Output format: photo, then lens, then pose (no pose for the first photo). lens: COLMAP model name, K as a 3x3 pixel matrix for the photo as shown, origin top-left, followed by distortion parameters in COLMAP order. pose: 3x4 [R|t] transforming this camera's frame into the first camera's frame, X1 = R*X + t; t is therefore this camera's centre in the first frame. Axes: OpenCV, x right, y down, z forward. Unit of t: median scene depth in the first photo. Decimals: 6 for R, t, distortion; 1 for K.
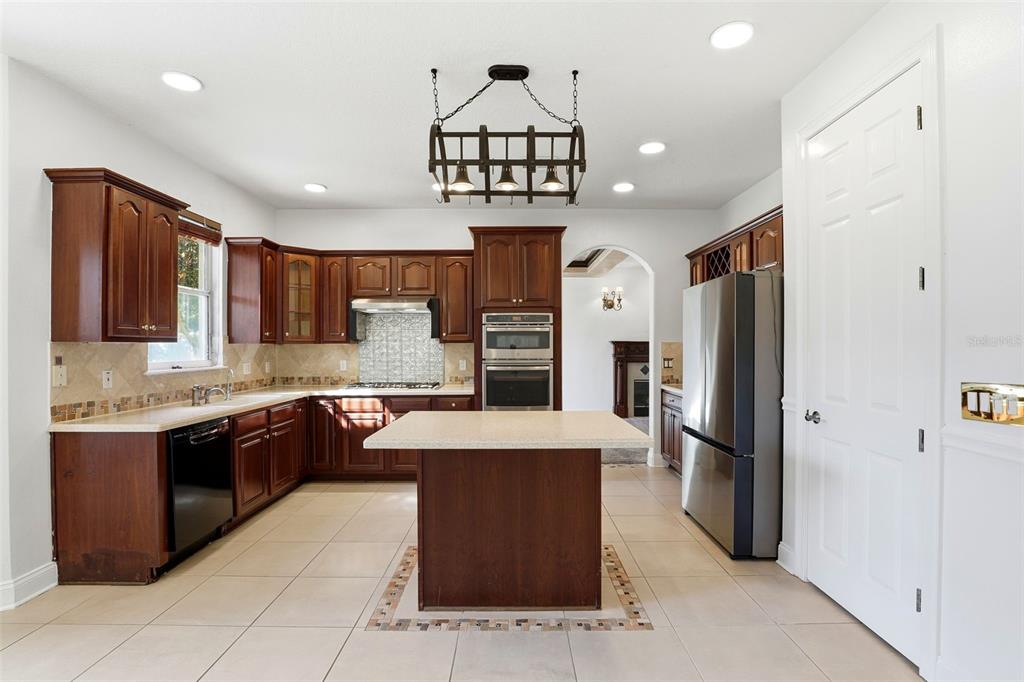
lens RADIAL K [[472.5, 0, 516.4], [0, 472.5, 349.7], [0, 0, 1]] dist [-0.032343, 0.003602]
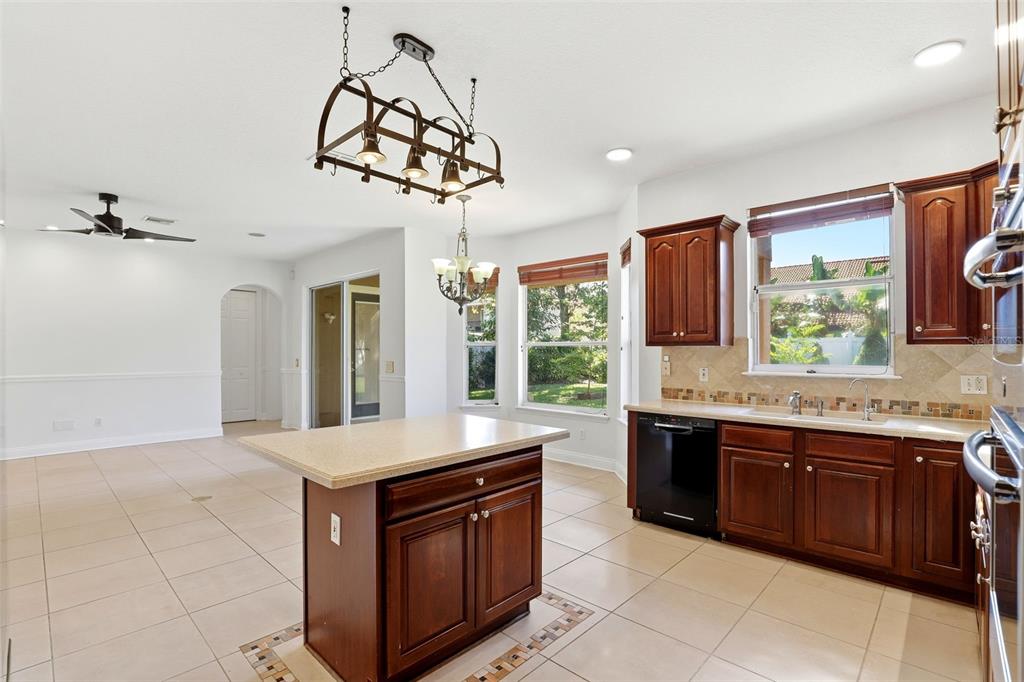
lens RADIAL K [[472.5, 0, 505.7], [0, 472.5, 350.0], [0, 0, 1]] dist [-0.032343, 0.003602]
pose [[-0.697252, 0.003003, -0.716820, 0.283468], [-0.002270, 0.999977, 0.006398, -0.007186], [0.716823, 0.006088, -0.697229, 0.980502]]
